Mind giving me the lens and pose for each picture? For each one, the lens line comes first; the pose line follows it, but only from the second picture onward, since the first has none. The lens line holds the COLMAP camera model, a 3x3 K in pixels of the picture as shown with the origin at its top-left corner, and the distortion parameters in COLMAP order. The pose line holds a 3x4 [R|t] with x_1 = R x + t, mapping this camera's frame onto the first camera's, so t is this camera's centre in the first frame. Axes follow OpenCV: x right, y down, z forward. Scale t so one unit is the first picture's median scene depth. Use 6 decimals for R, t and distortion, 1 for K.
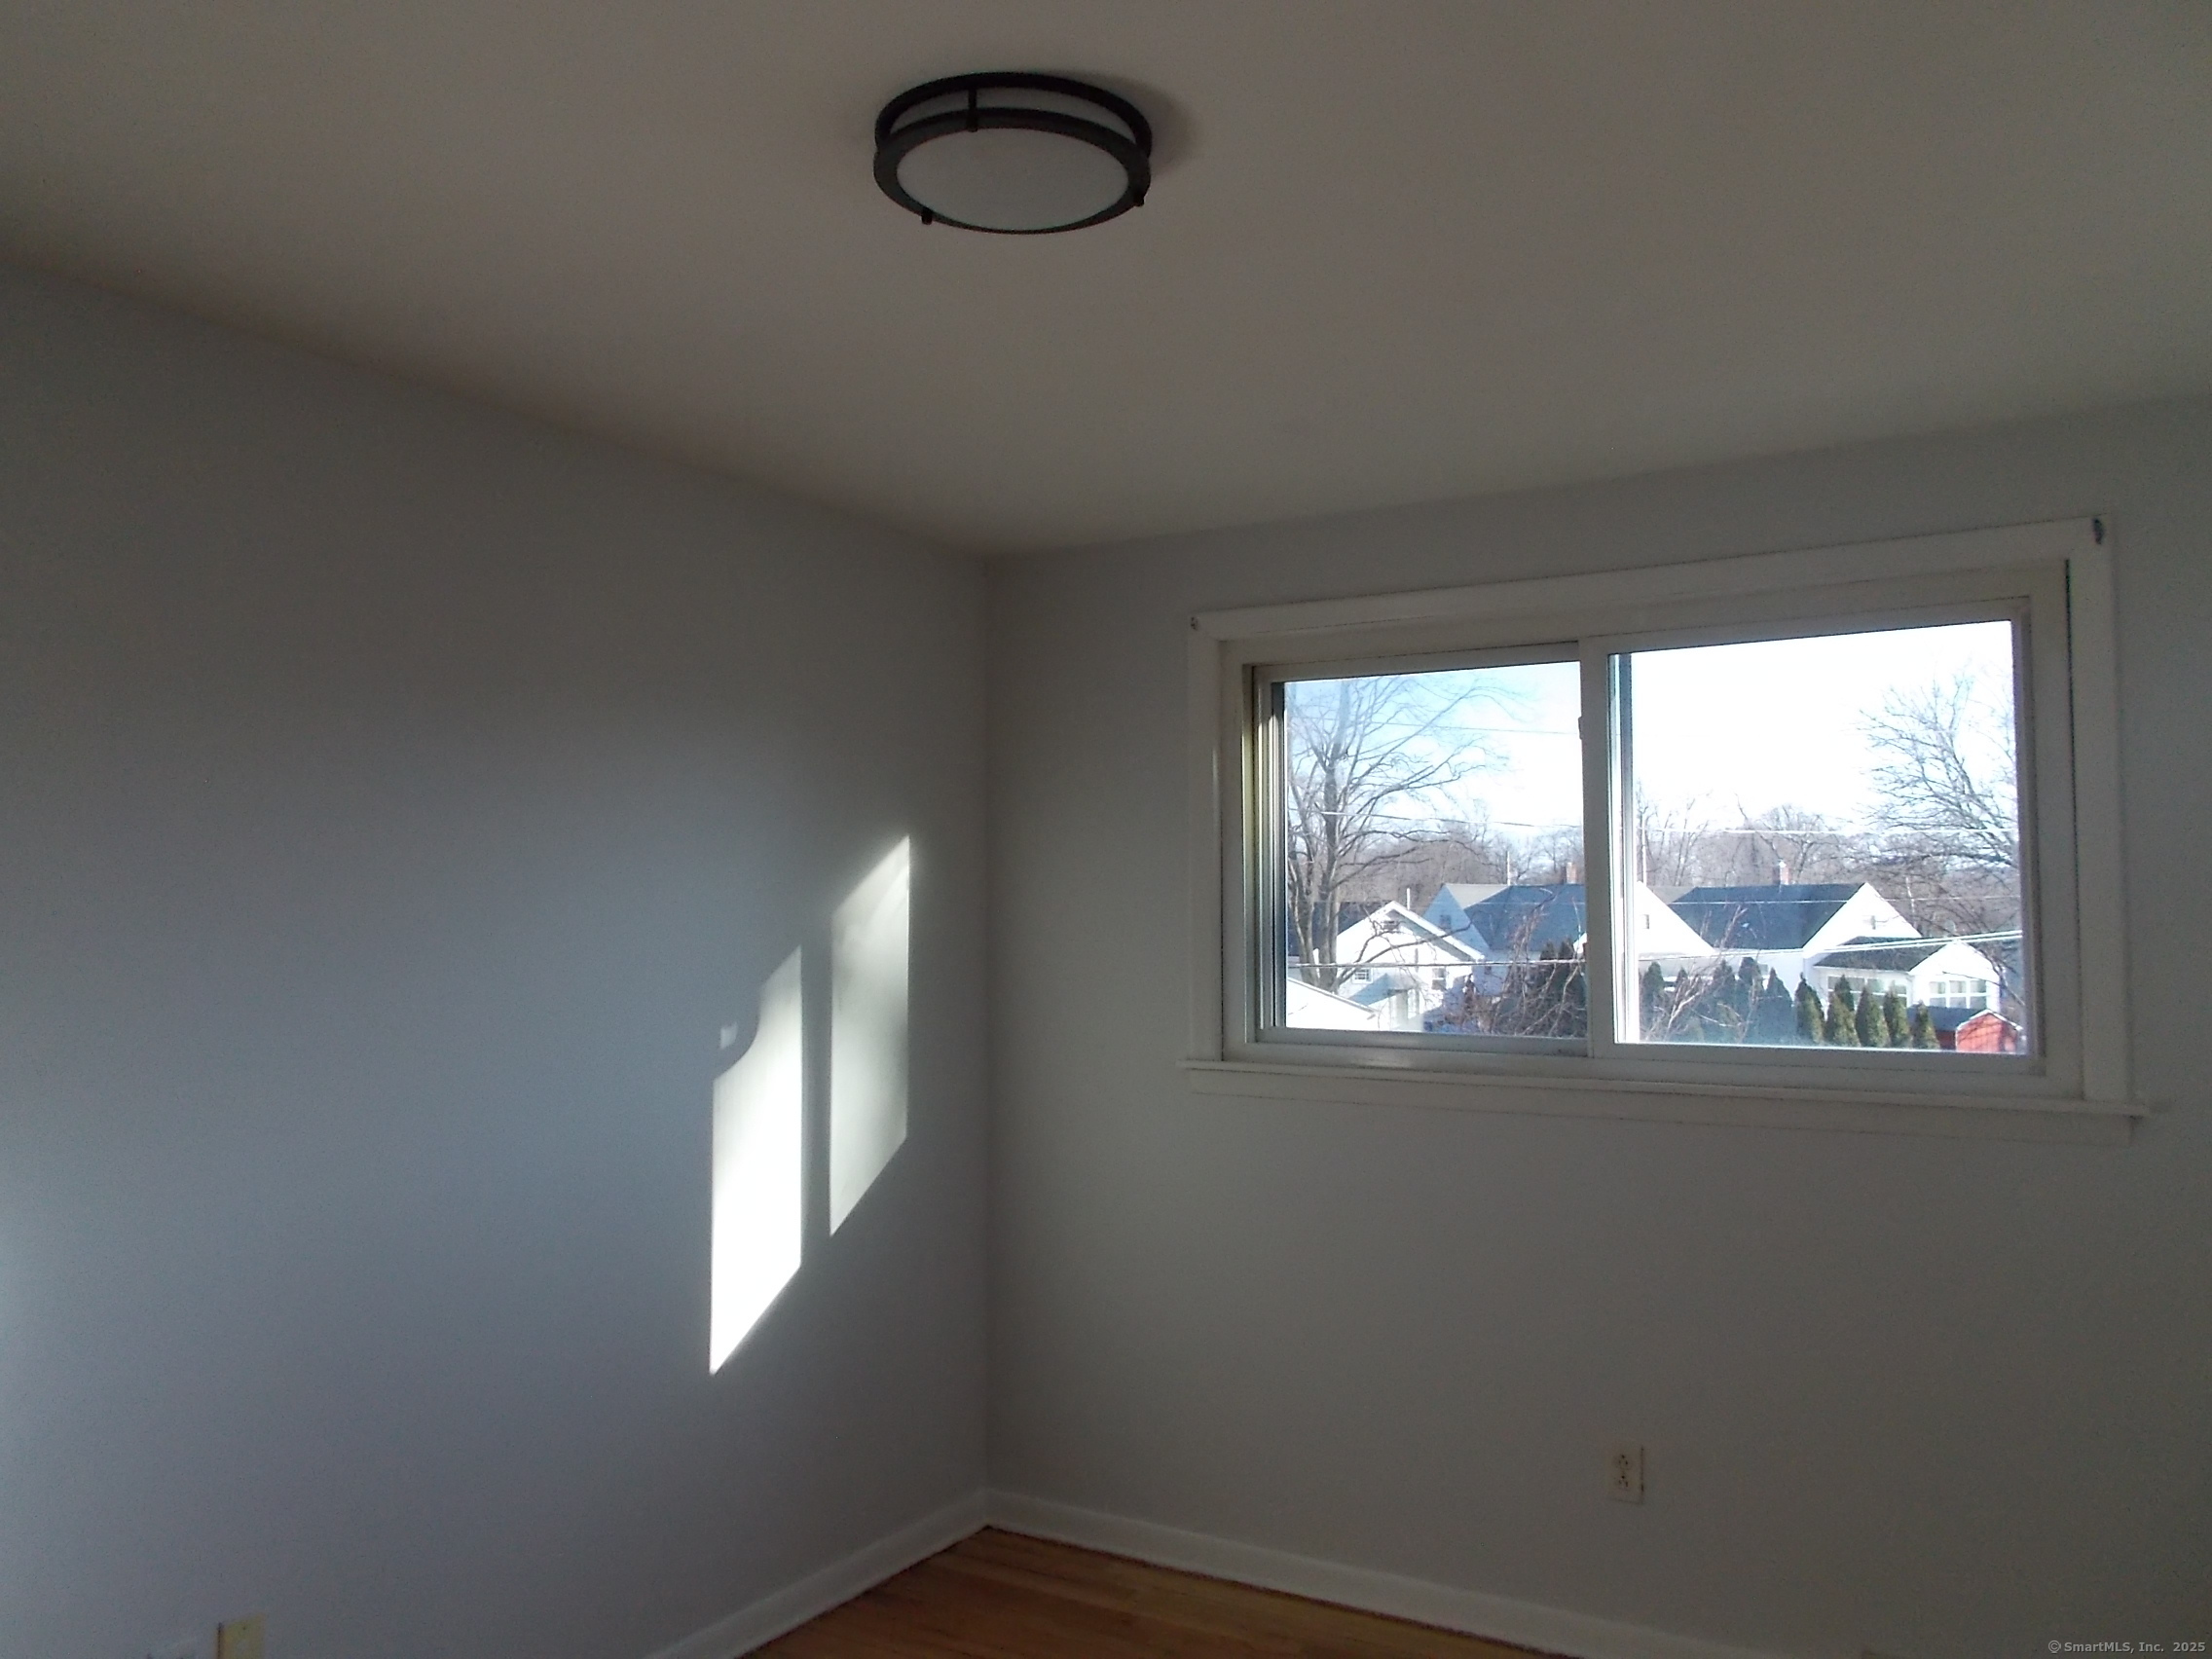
lens RADIAL K [[1679.5, 0, 1106.0], [0, 1679.5, 829.5], [0, 0, 1]] dist [-0.045647, 0.108853]
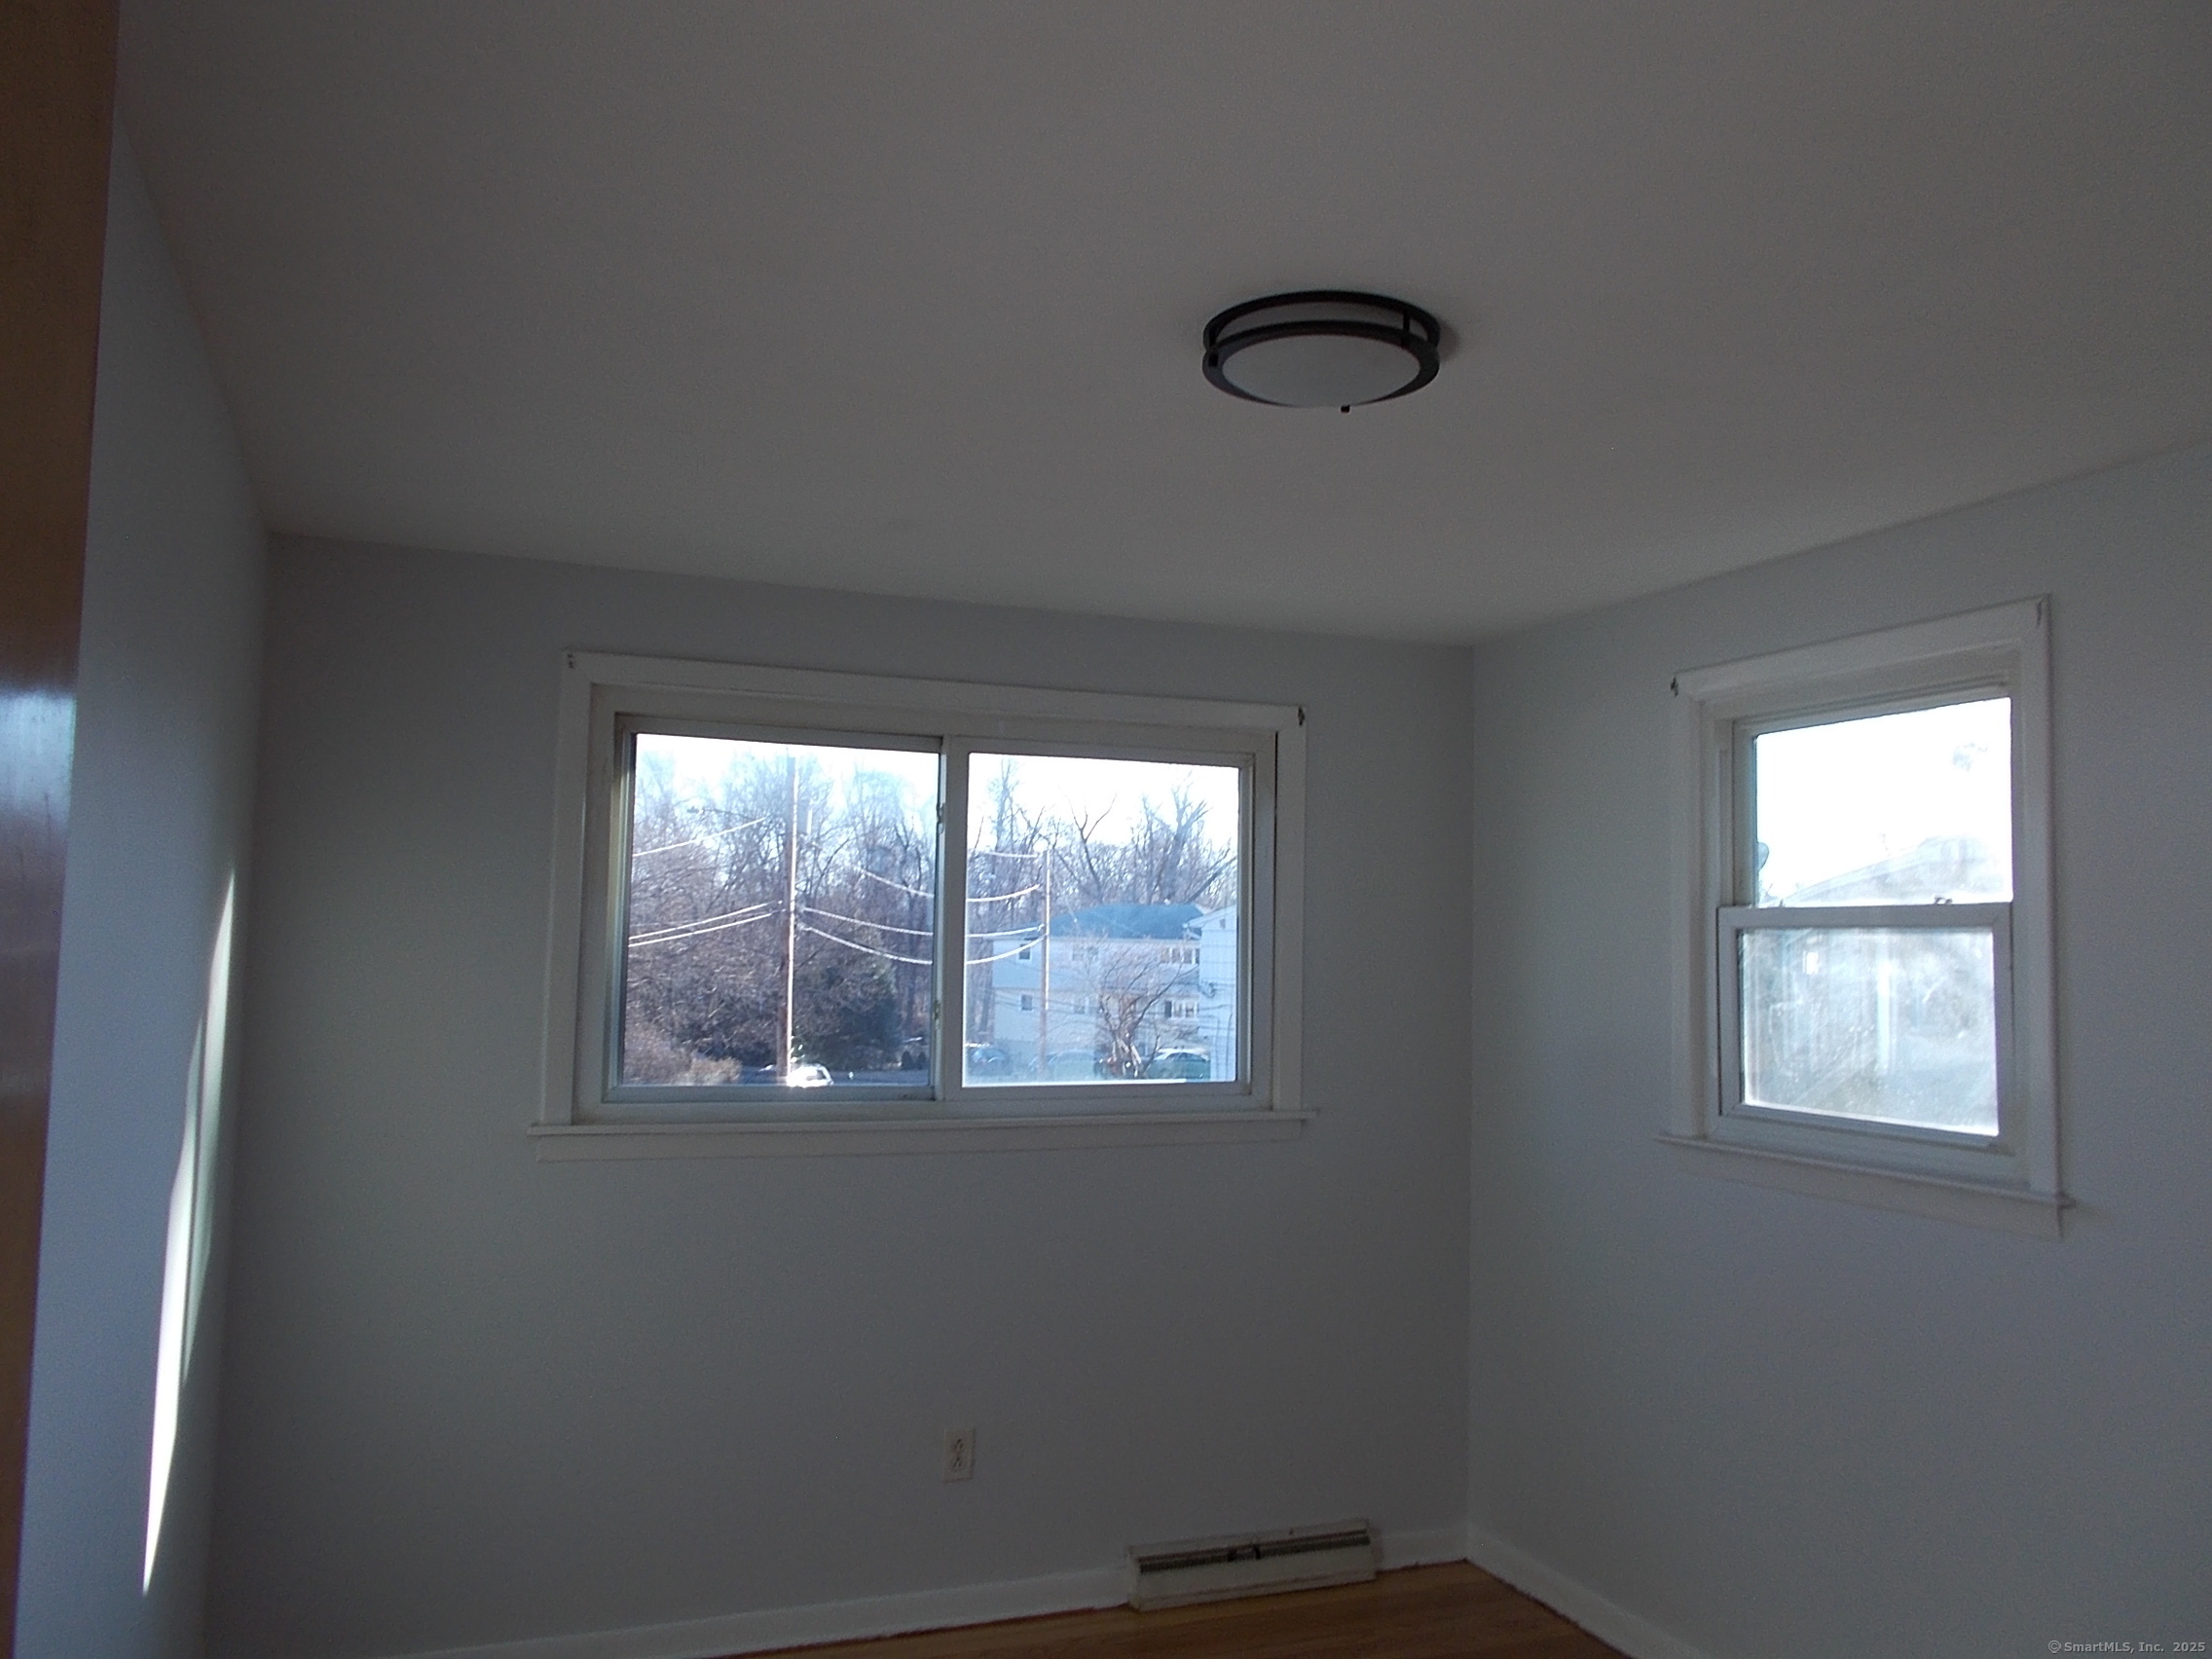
lens RADIAL K [[1705.9, 0, 1106.0], [0, 1705.9, 829.5], [0, 0, 1]] dist [0.012966, 0.002980]
pose [[0.610659, 0.063565, 0.789338, -0.573495], [-0.065853, 0.997397, -0.029374, -0.022548], [-0.789150, -0.034043, 0.613256, 0.191017]]
